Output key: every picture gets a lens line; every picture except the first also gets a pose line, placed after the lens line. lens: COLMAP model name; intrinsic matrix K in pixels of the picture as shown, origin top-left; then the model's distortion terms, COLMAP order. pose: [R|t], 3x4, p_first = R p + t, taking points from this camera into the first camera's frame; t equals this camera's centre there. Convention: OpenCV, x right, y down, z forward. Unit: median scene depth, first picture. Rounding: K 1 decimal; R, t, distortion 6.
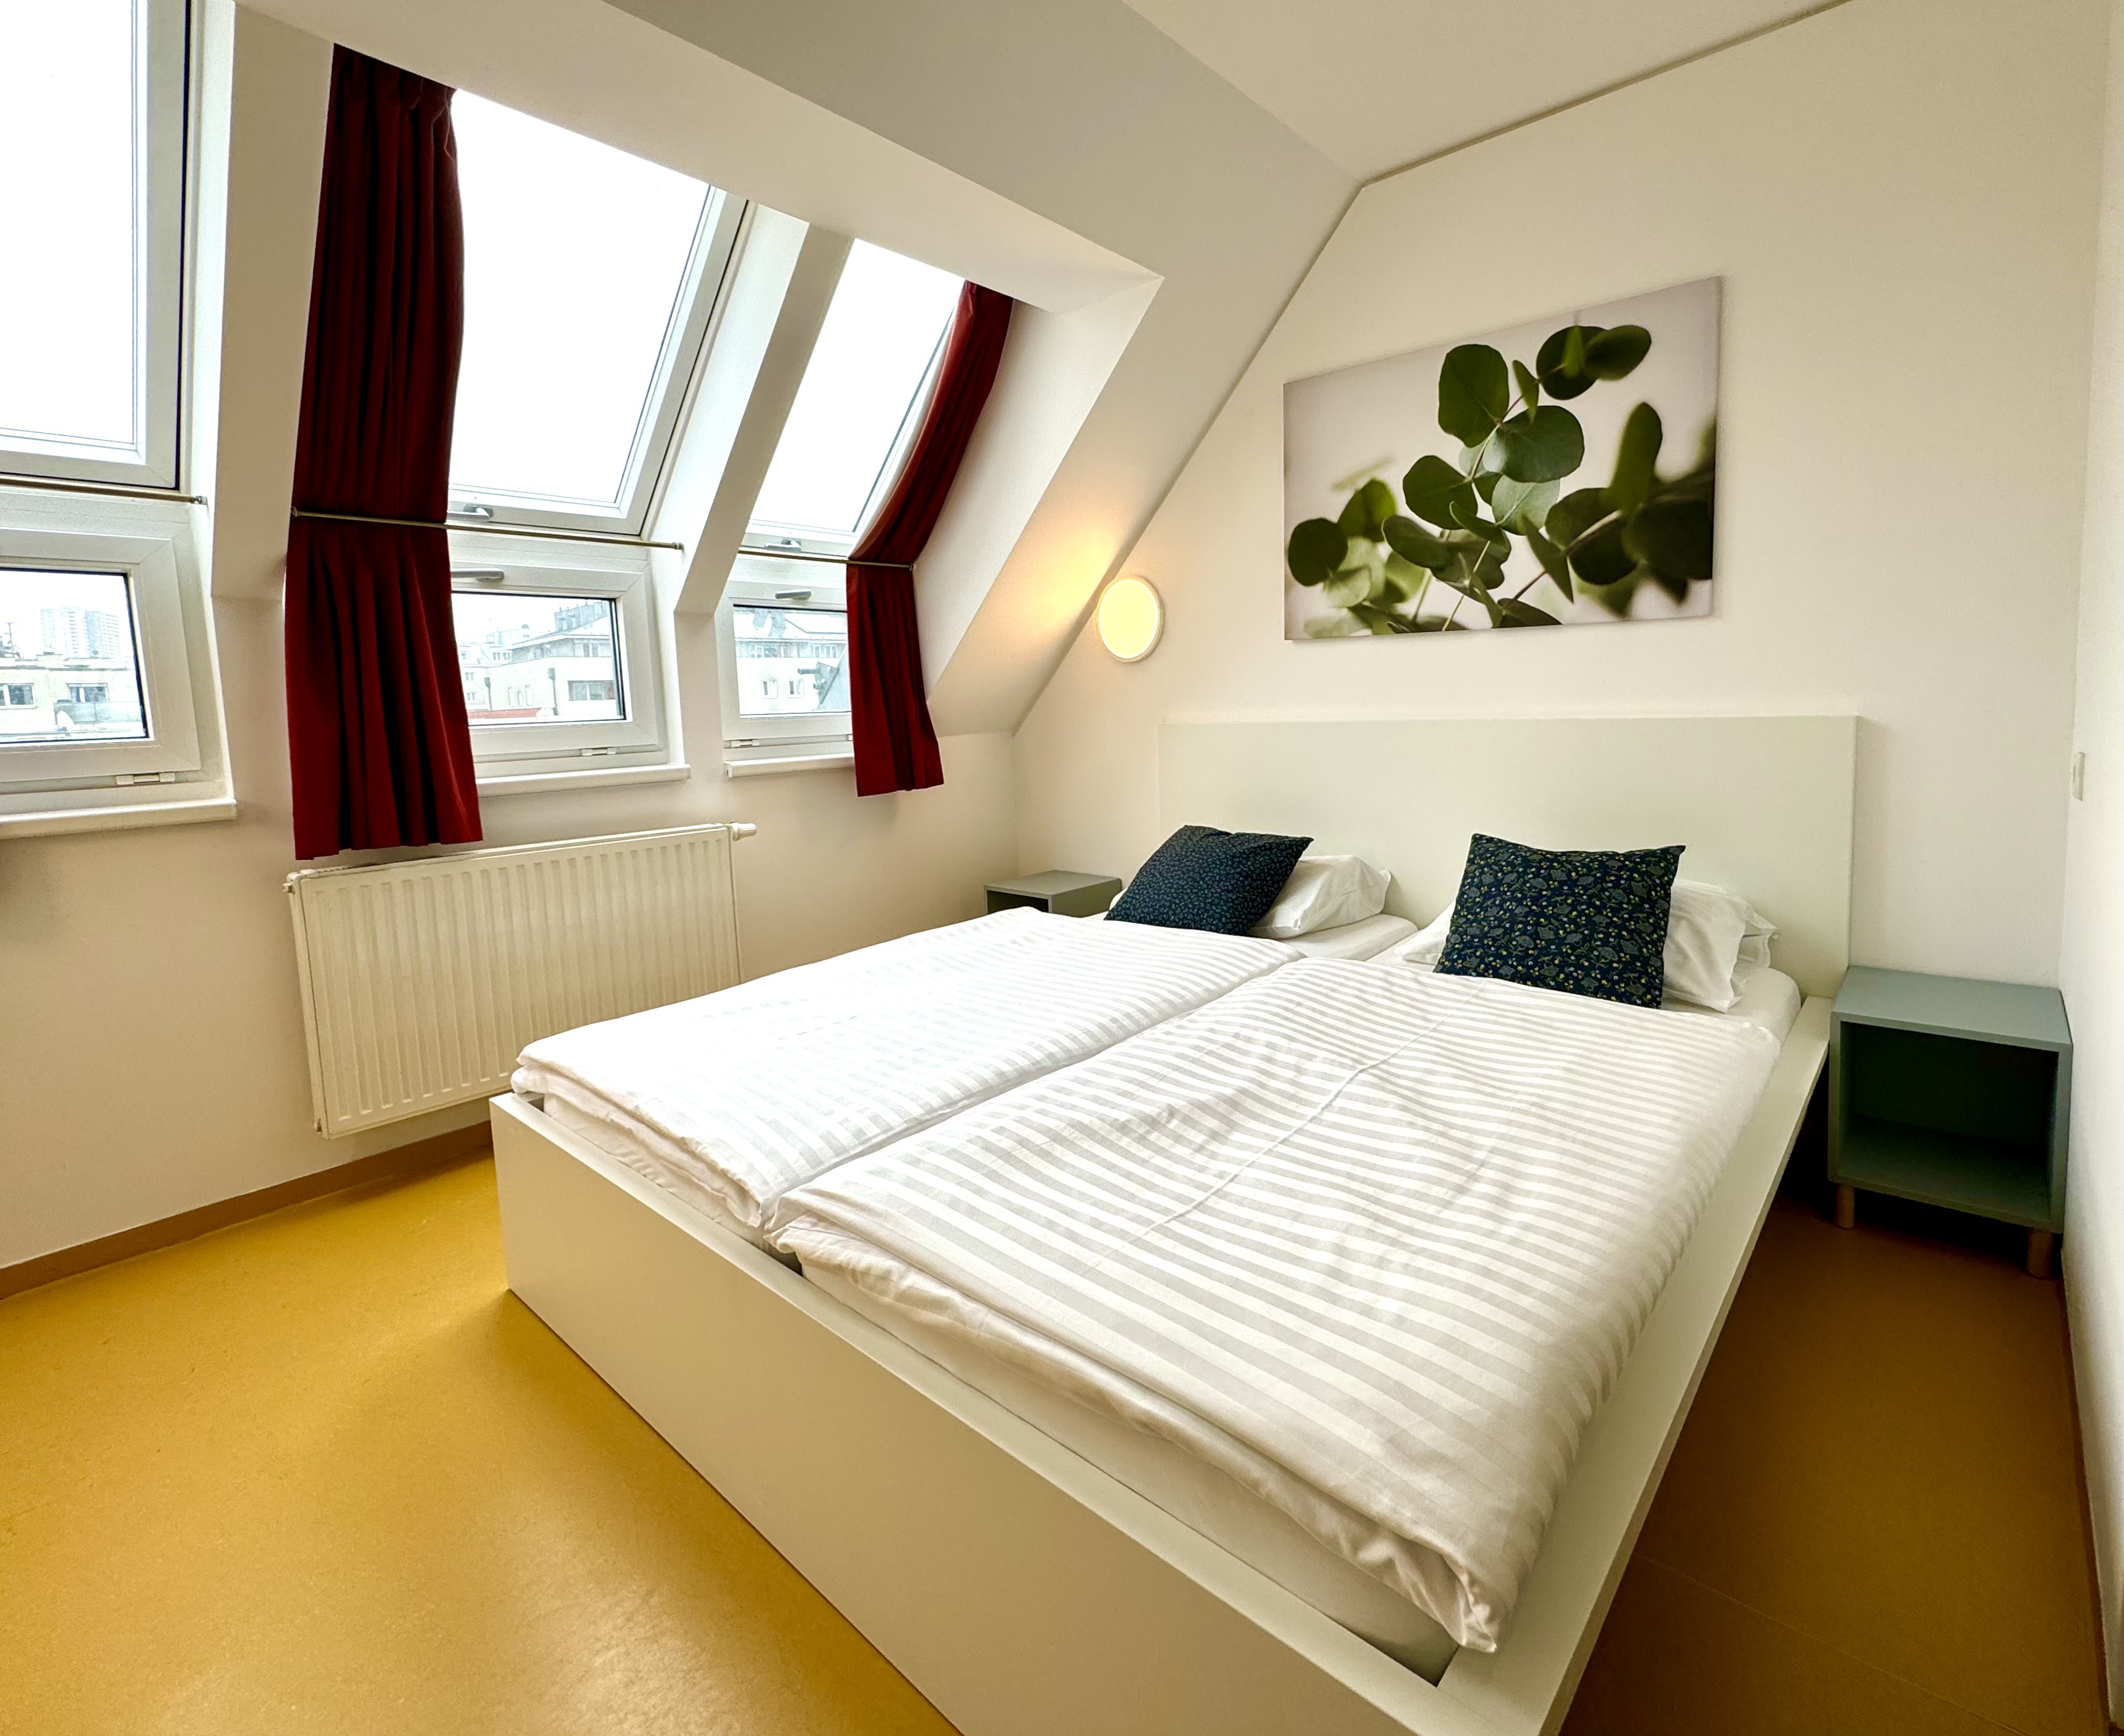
lens RADIAL K [[1021.8, 0, 1101.7], [0, 1021.8, 785.4], [0, 0, 1]] dist [-0.001417, 0.000151]
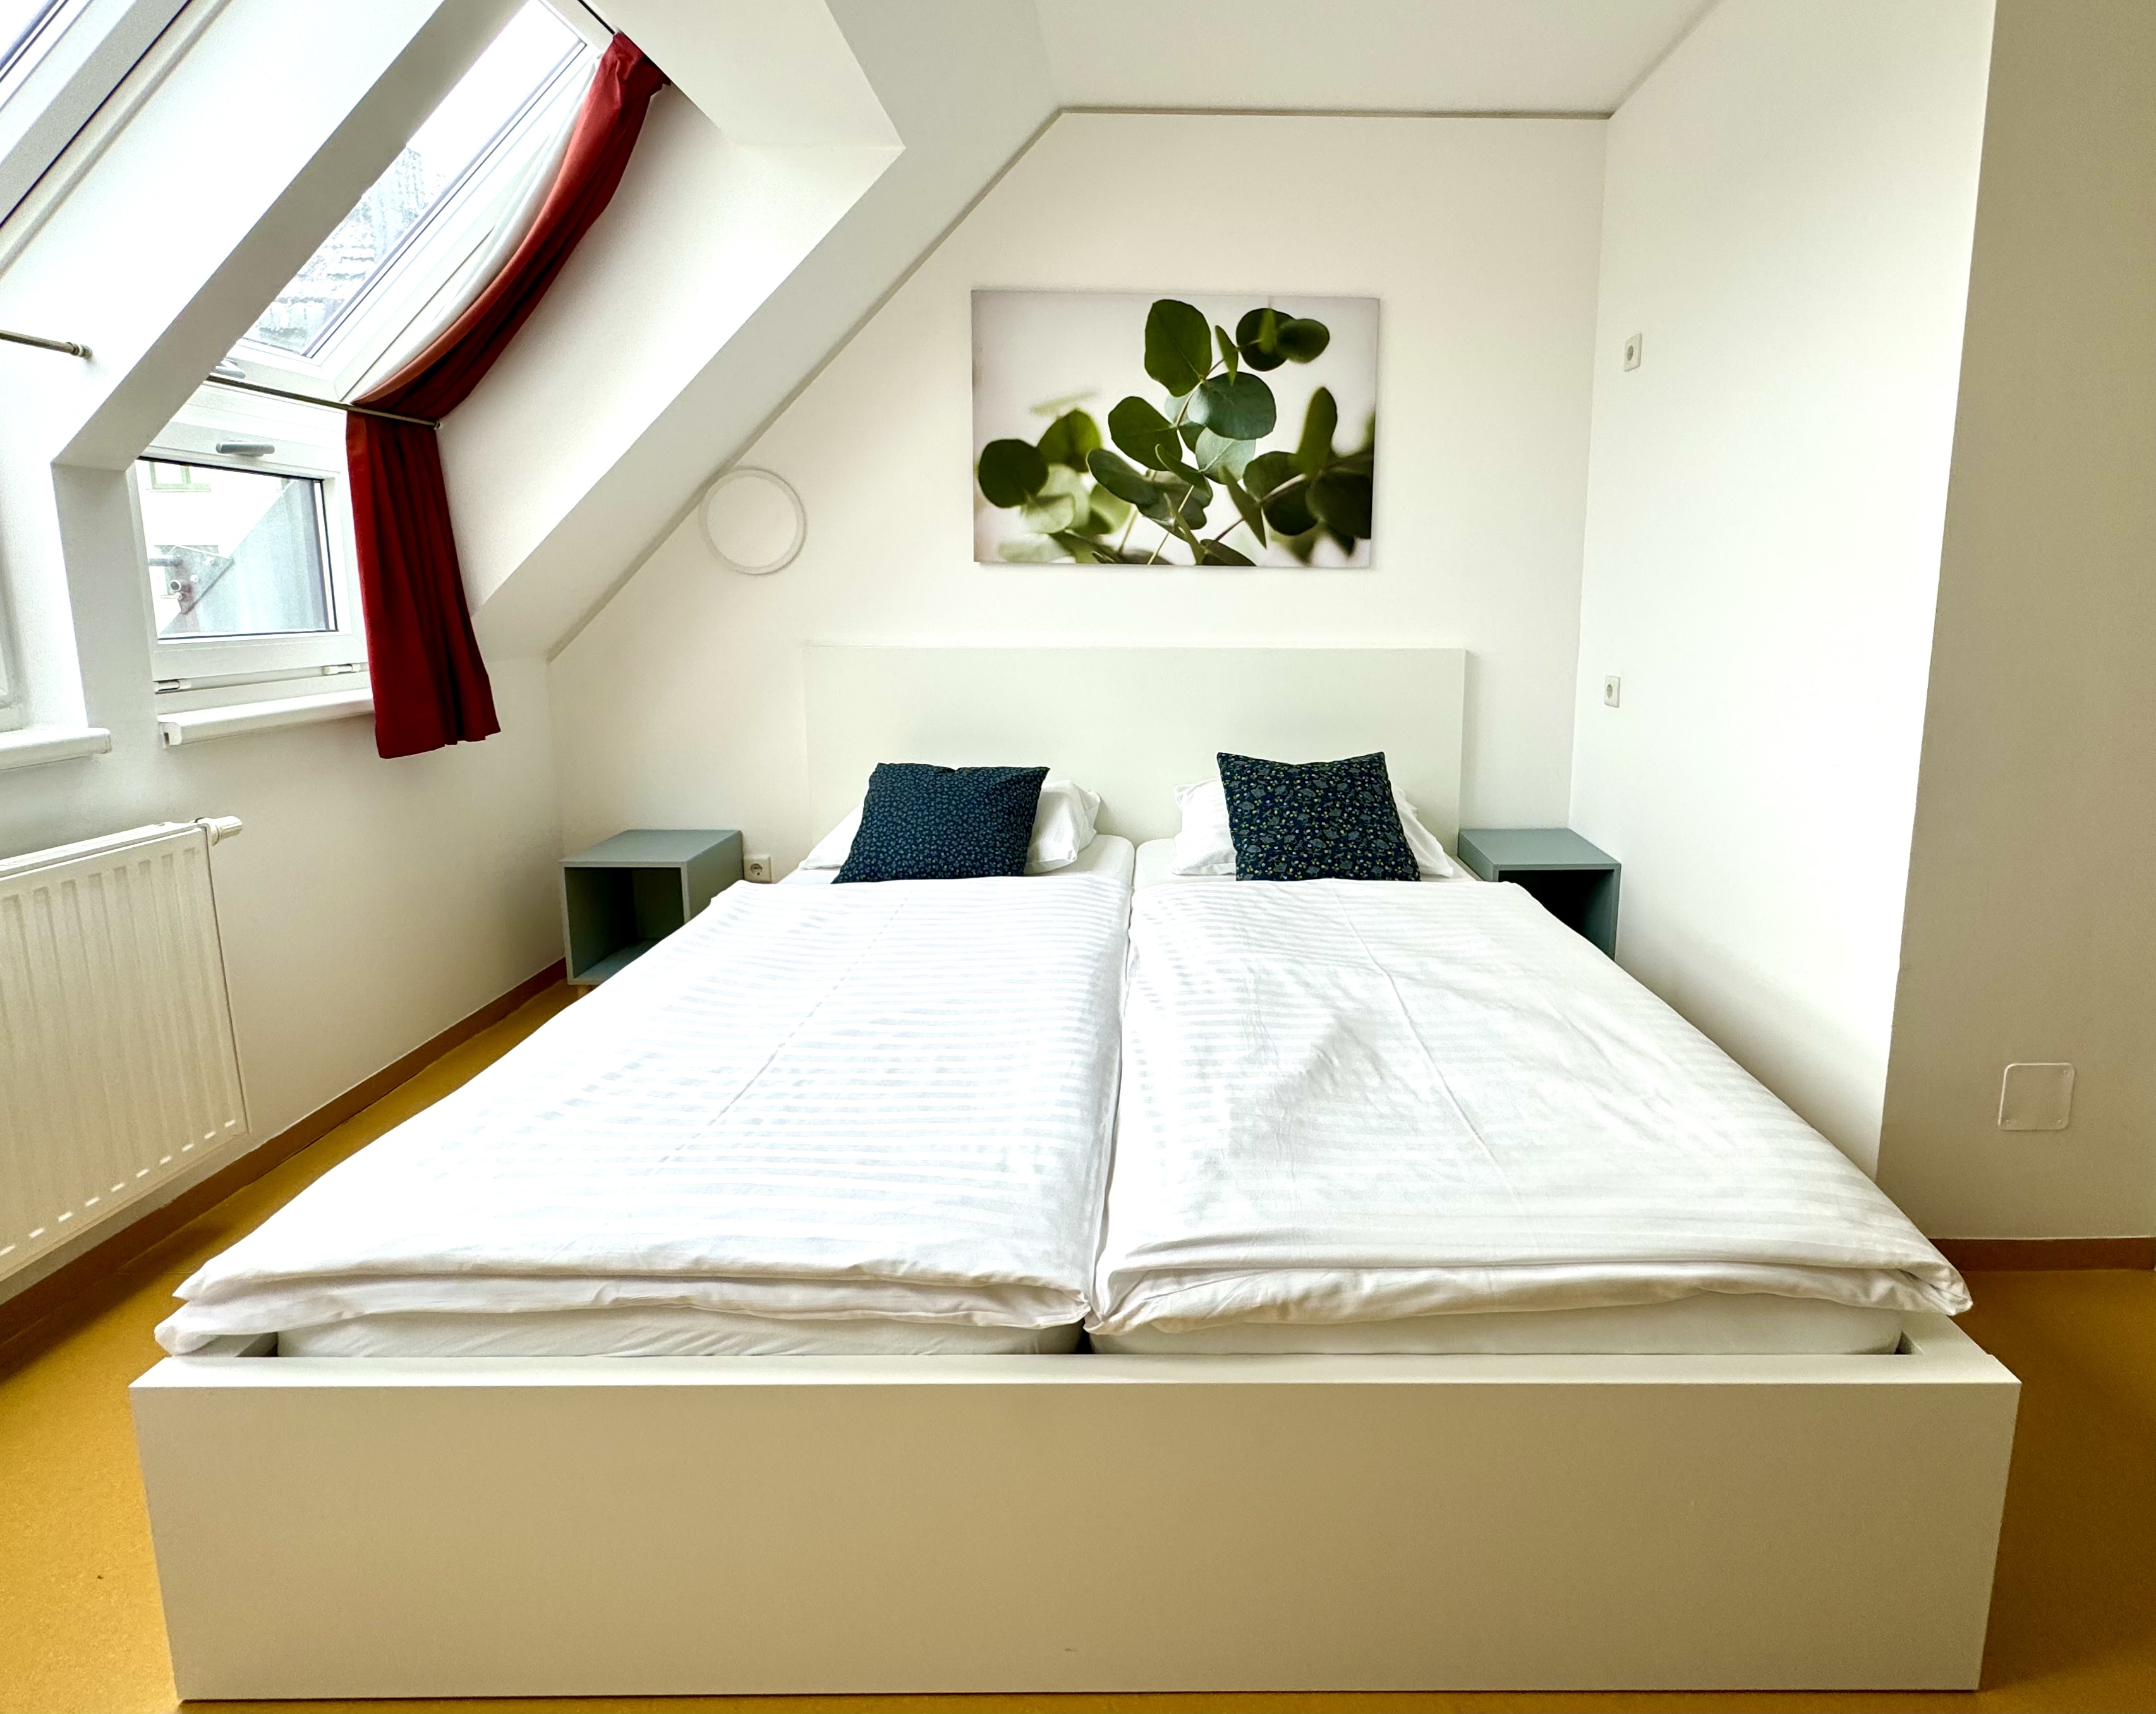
lens RADIAL K [[1044.5, 0, 1181.7], [0, 1044.5, 723.5], [0, 0, 1]] dist [-0.004719, -0.000007]
pose [[0.744631, -0.054829, 0.665221, -0.395298], [0.031069, 0.998387, 0.047512, -0.037599], [-0.666753, -0.014711, 0.745133, 0.168026]]
